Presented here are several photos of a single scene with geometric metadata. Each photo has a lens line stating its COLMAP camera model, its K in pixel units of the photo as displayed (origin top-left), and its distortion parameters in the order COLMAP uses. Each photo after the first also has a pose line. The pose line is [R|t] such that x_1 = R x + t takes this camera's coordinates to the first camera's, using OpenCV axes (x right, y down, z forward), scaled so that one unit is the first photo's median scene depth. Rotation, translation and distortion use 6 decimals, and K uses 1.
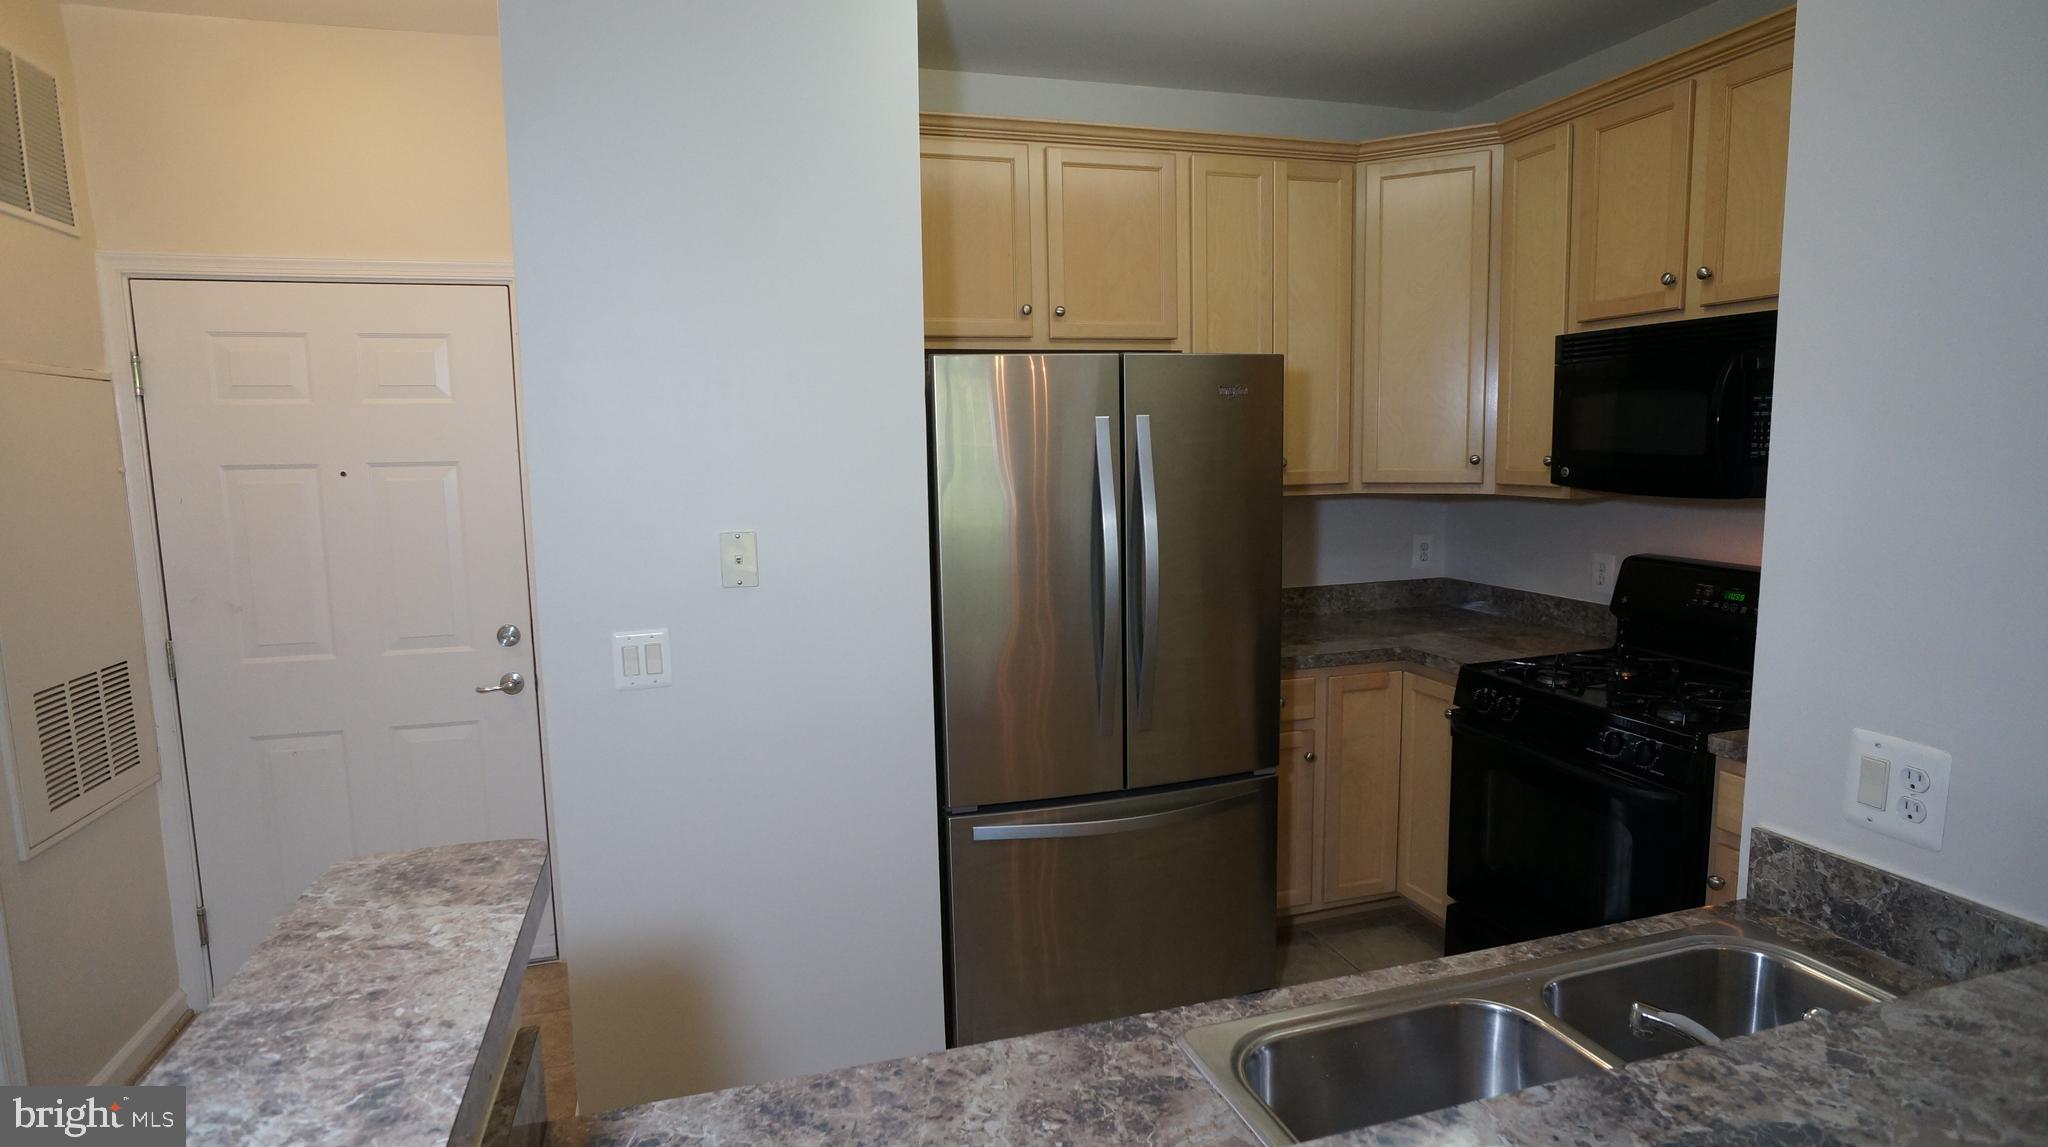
lens RADIAL K [[1078.6, 0, 1020.8], [0, 1078.6, 578.9], [0, 0, 1]] dist [-0.043833, 0.021525]
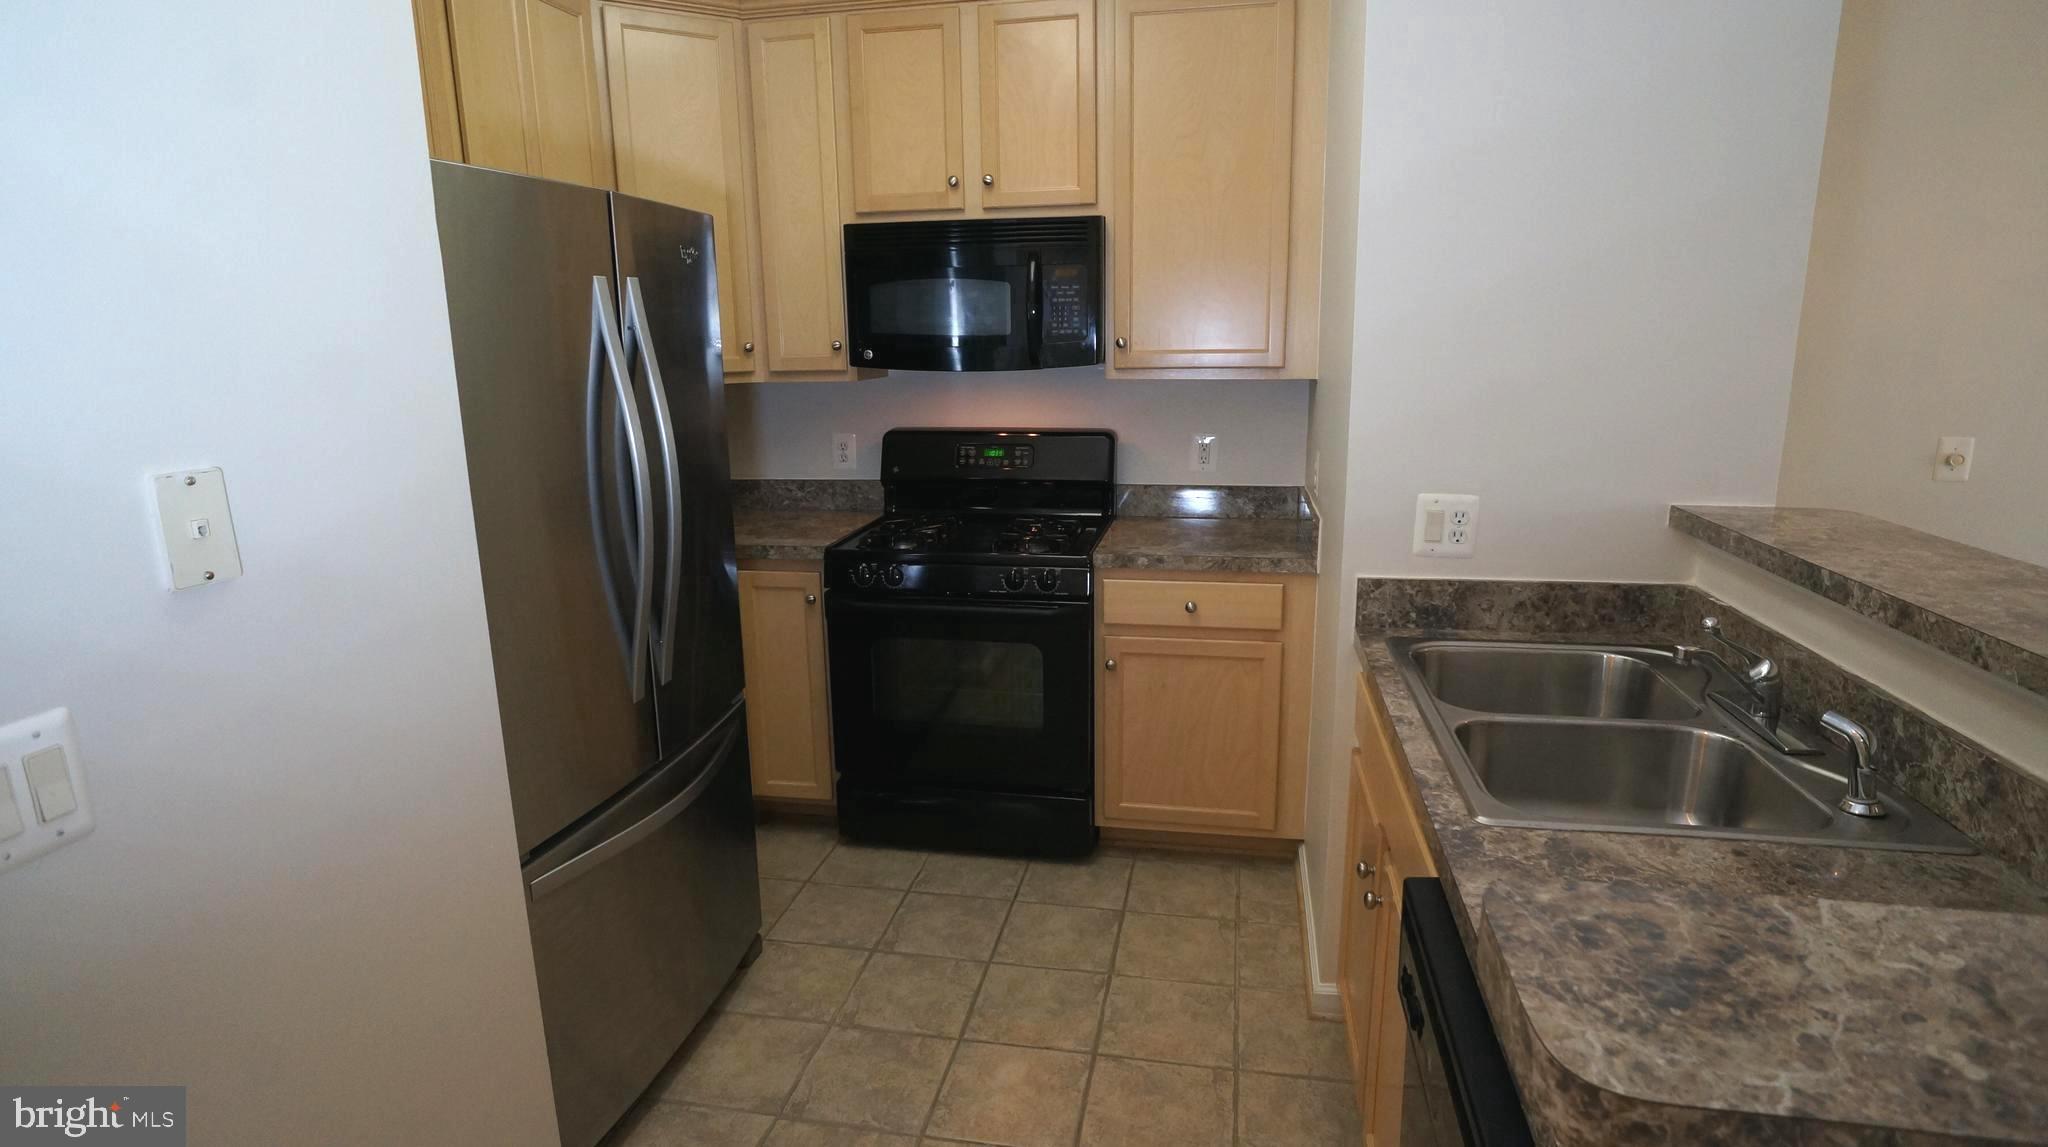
lens RADIAL K [[1078.6, 0, 1020.8], [0, 1078.6, 578.9], [0, 0, 1]] dist [-0.043833, 0.021525]
pose [[0.468057, -0.184963, 0.864125, -0.423006], [0.121832, 0.982019, 0.144207, -0.016947], [-0.875260, 0.037781, 0.482175, 0.373812]]
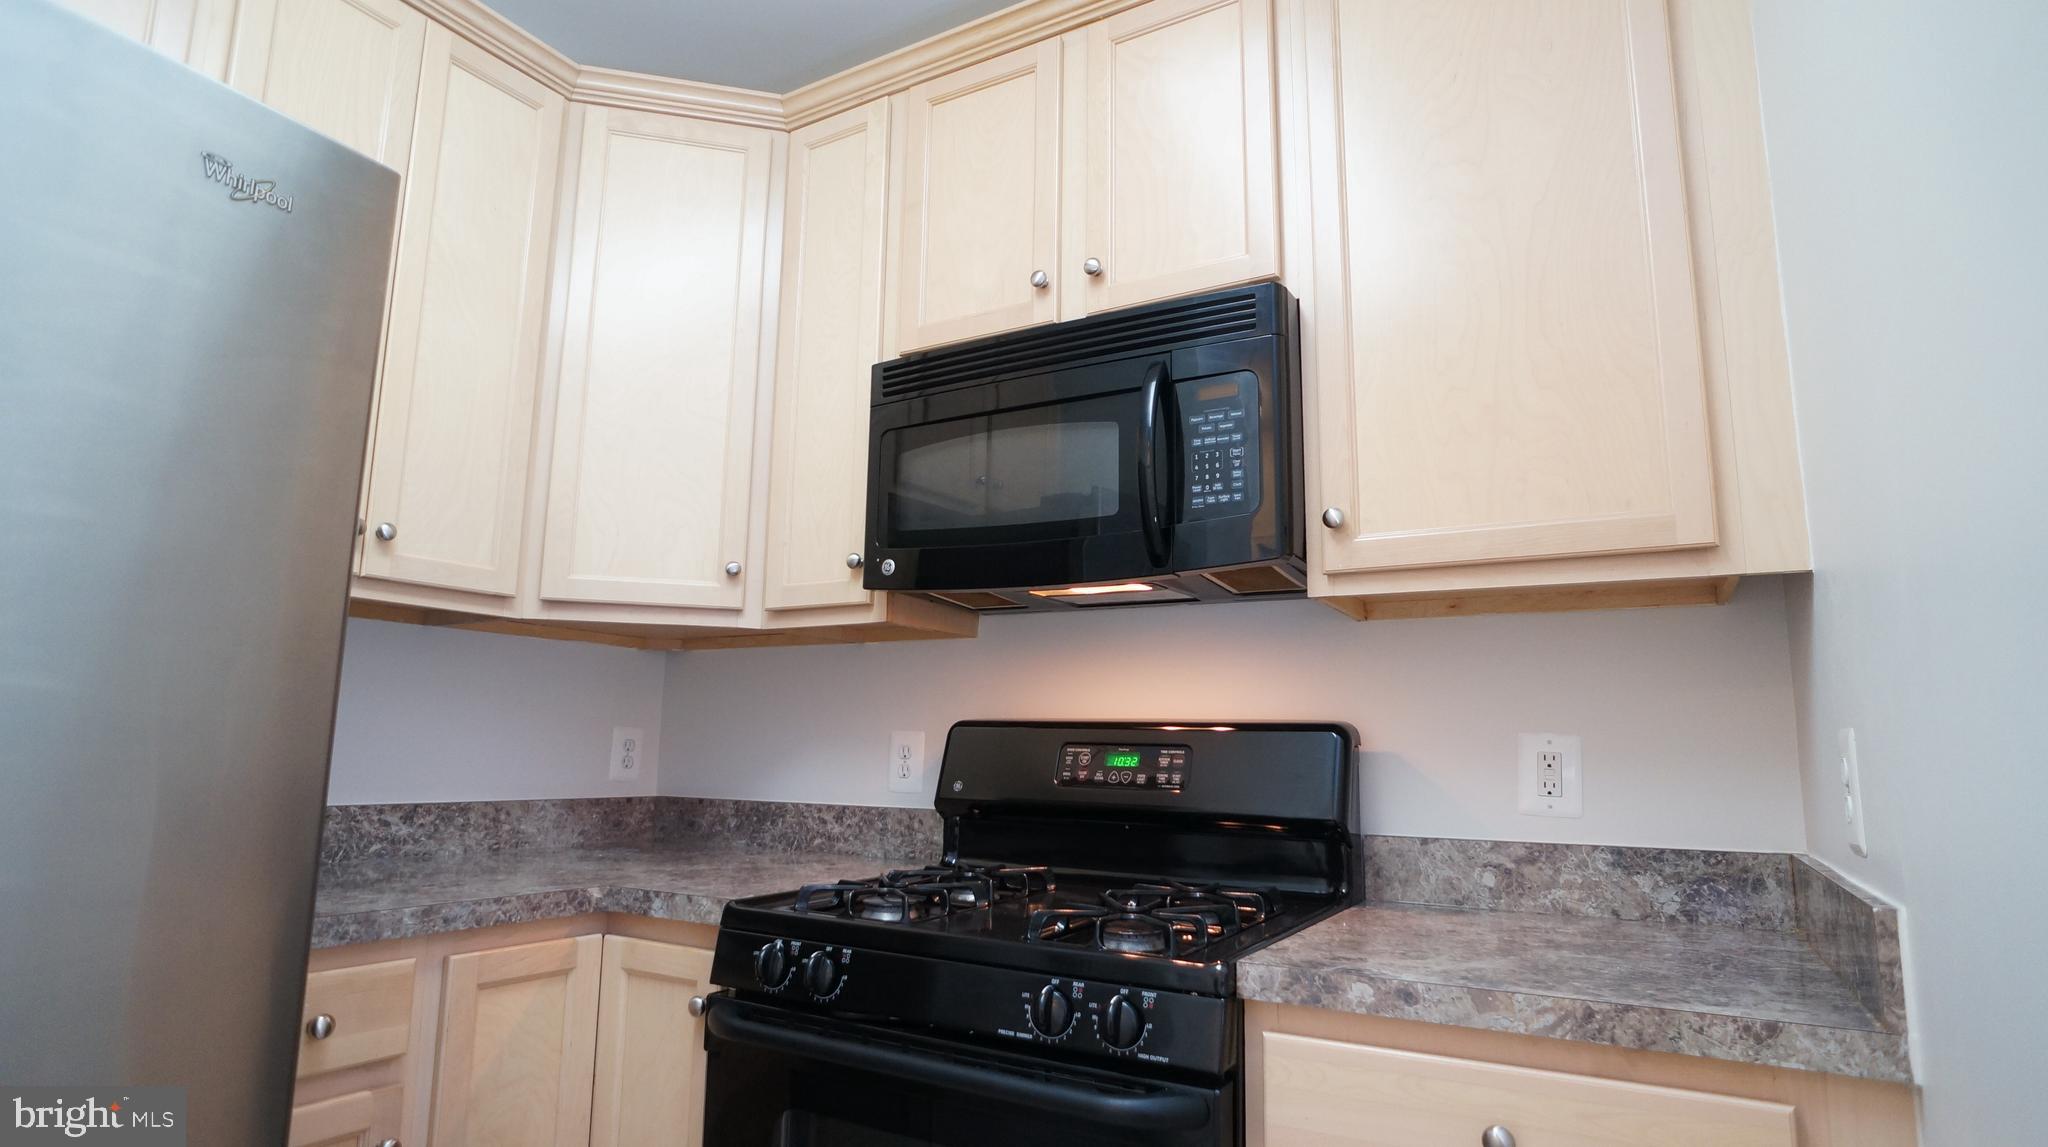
lens RADIAL K [[1078.6, 0, 1020.8], [0, 1078.6, 578.9], [0, 0, 1]] dist [-0.043833, 0.021525]
pose [[0.734437, 0.138774, 0.664337, 0.161225], [0.057122, 0.962758, -0.264261, 0.081032], [-0.676269, 0.232032, 0.699158, 0.544912]]
